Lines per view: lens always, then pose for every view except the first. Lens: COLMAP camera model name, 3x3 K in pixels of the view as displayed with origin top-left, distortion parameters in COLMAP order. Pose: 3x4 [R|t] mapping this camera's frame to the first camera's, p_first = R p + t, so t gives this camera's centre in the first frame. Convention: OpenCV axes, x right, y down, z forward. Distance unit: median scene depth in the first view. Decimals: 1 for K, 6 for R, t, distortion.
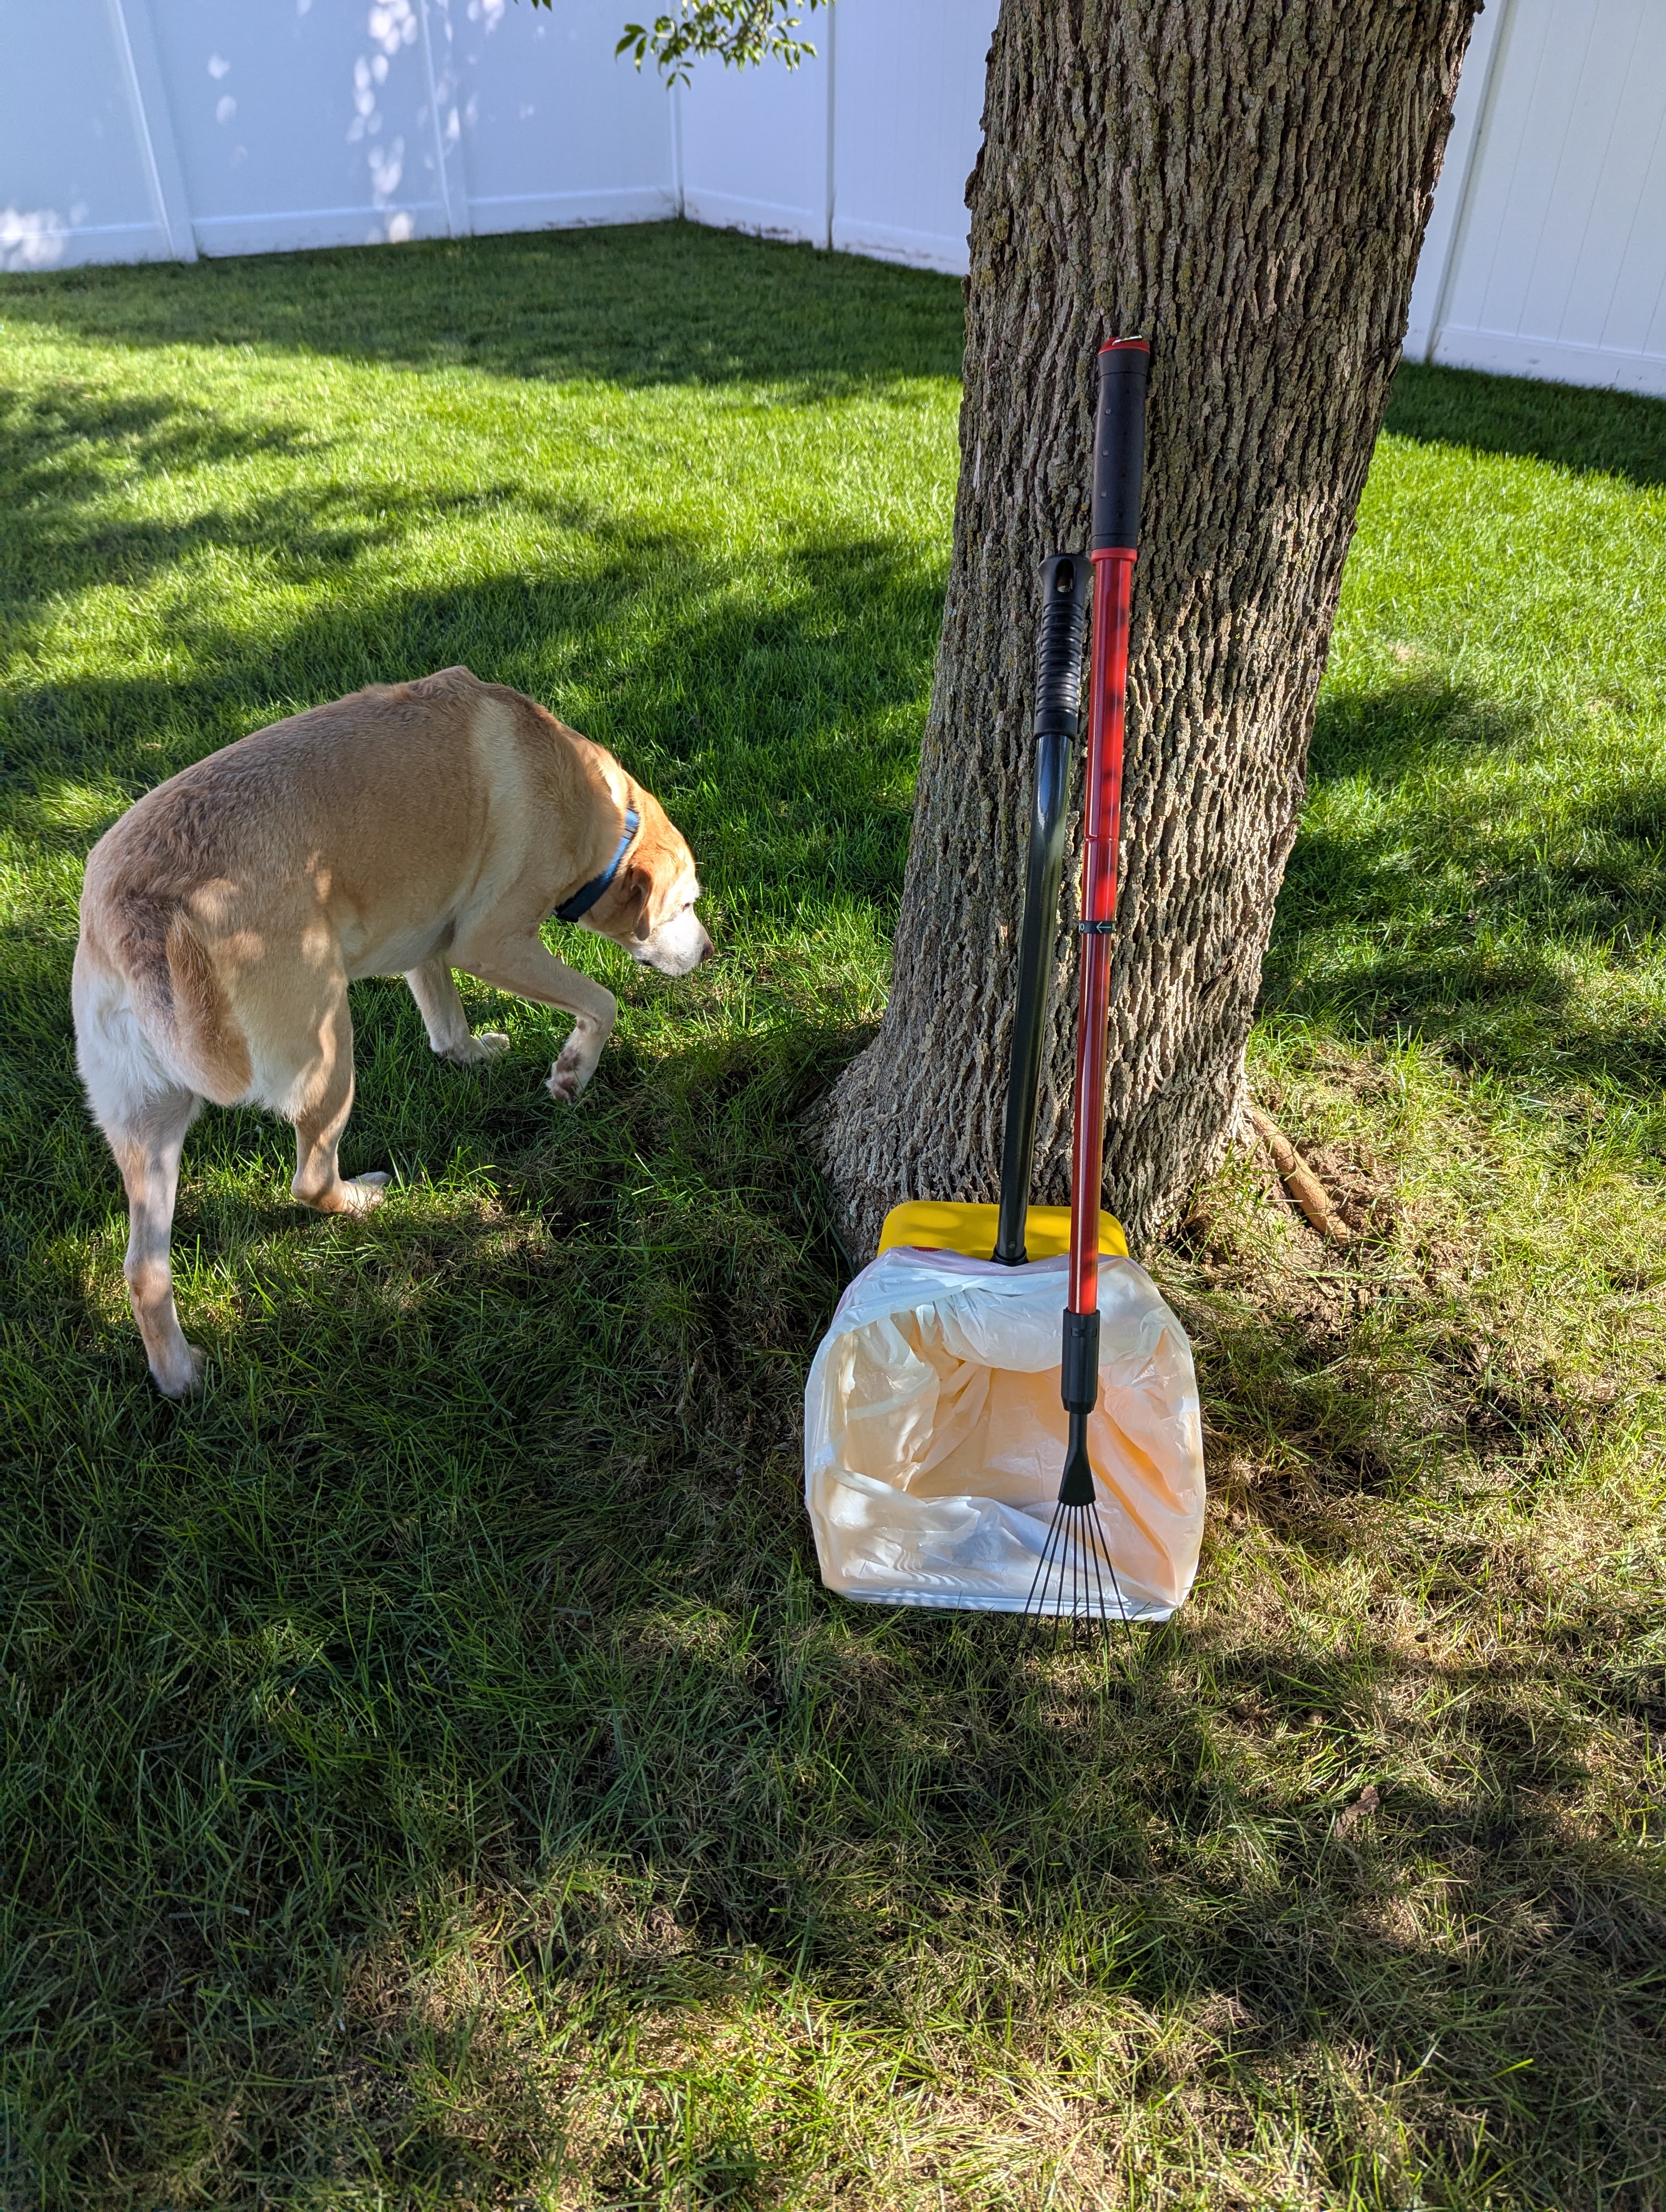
lens RADIAL K [[1514.8, 0, 828.9], [0, 1514.8, 1099.1], [0, 0, 1]] dist [0.065330, -0.059113]
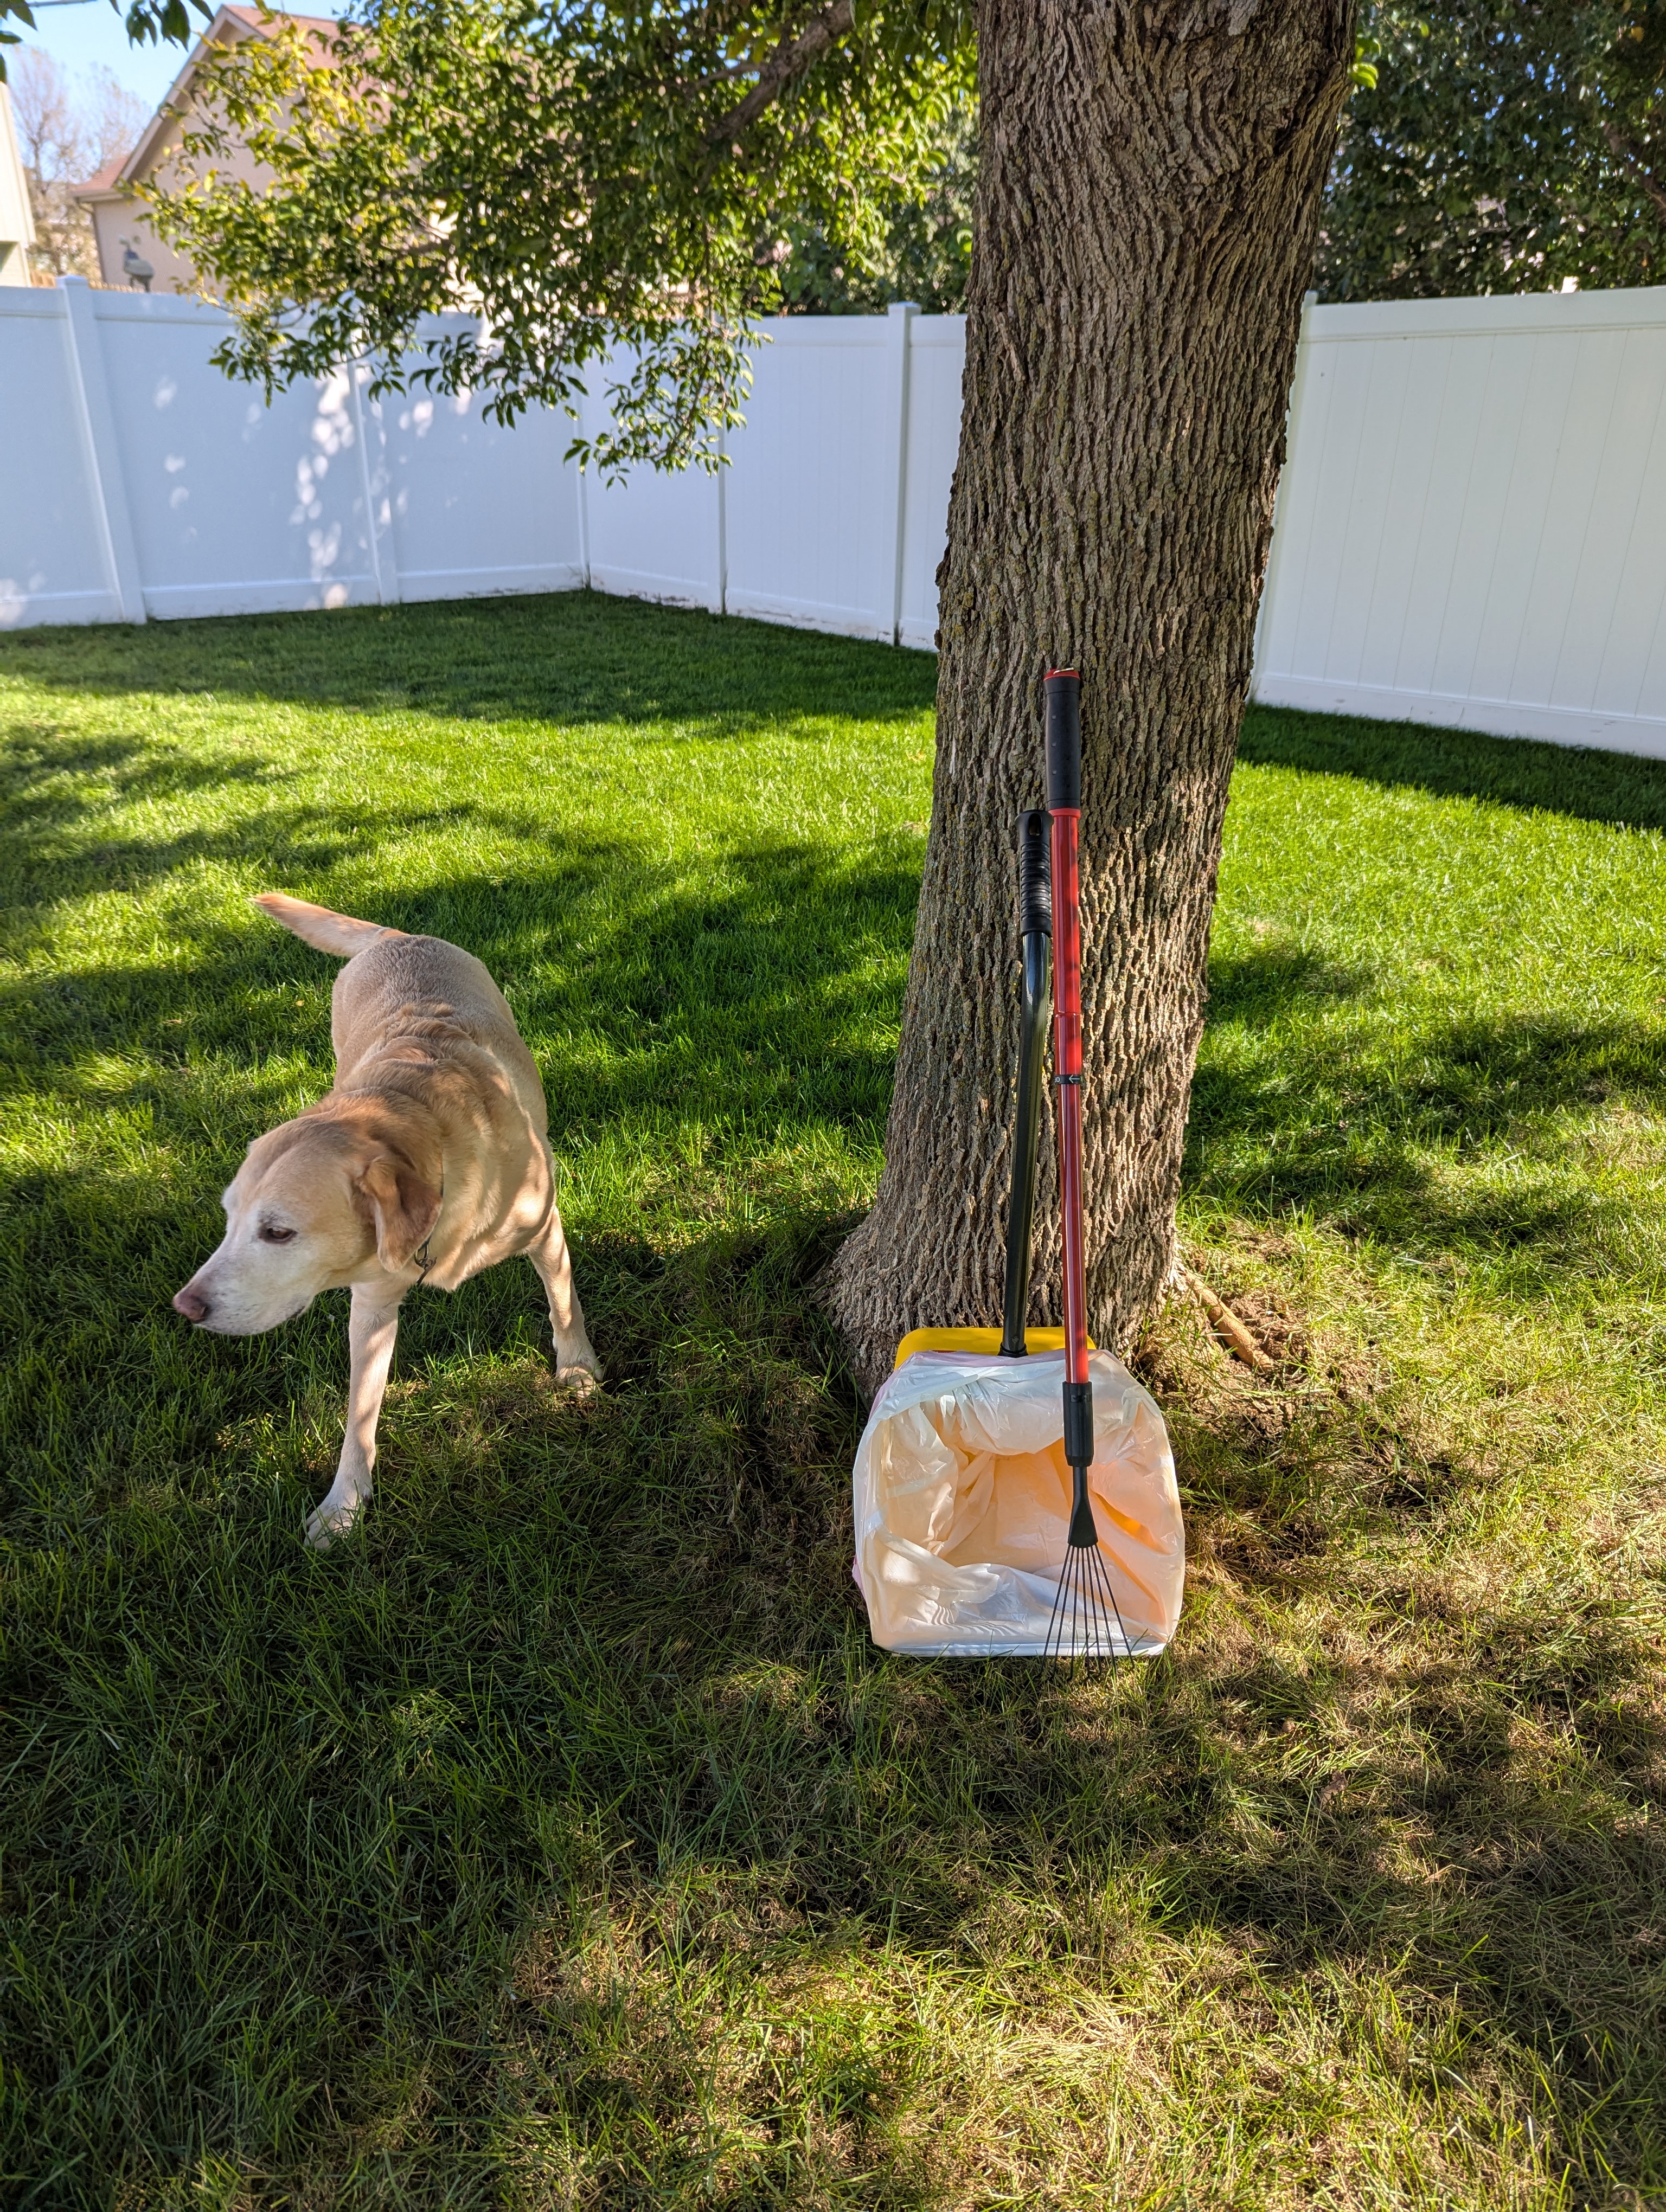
lens RADIAL K [[1514.8, 0, 828.9], [0, 1514.8, 1099.1], [0, 0, 1]] dist [0.065330, -0.059113]
pose [[0.996896, -0.025680, 0.074430, -0.099531], [0.039753, 0.980142, -0.194273, 0.115376], [-0.067963, 0.196629, 0.978120, -0.207566]]
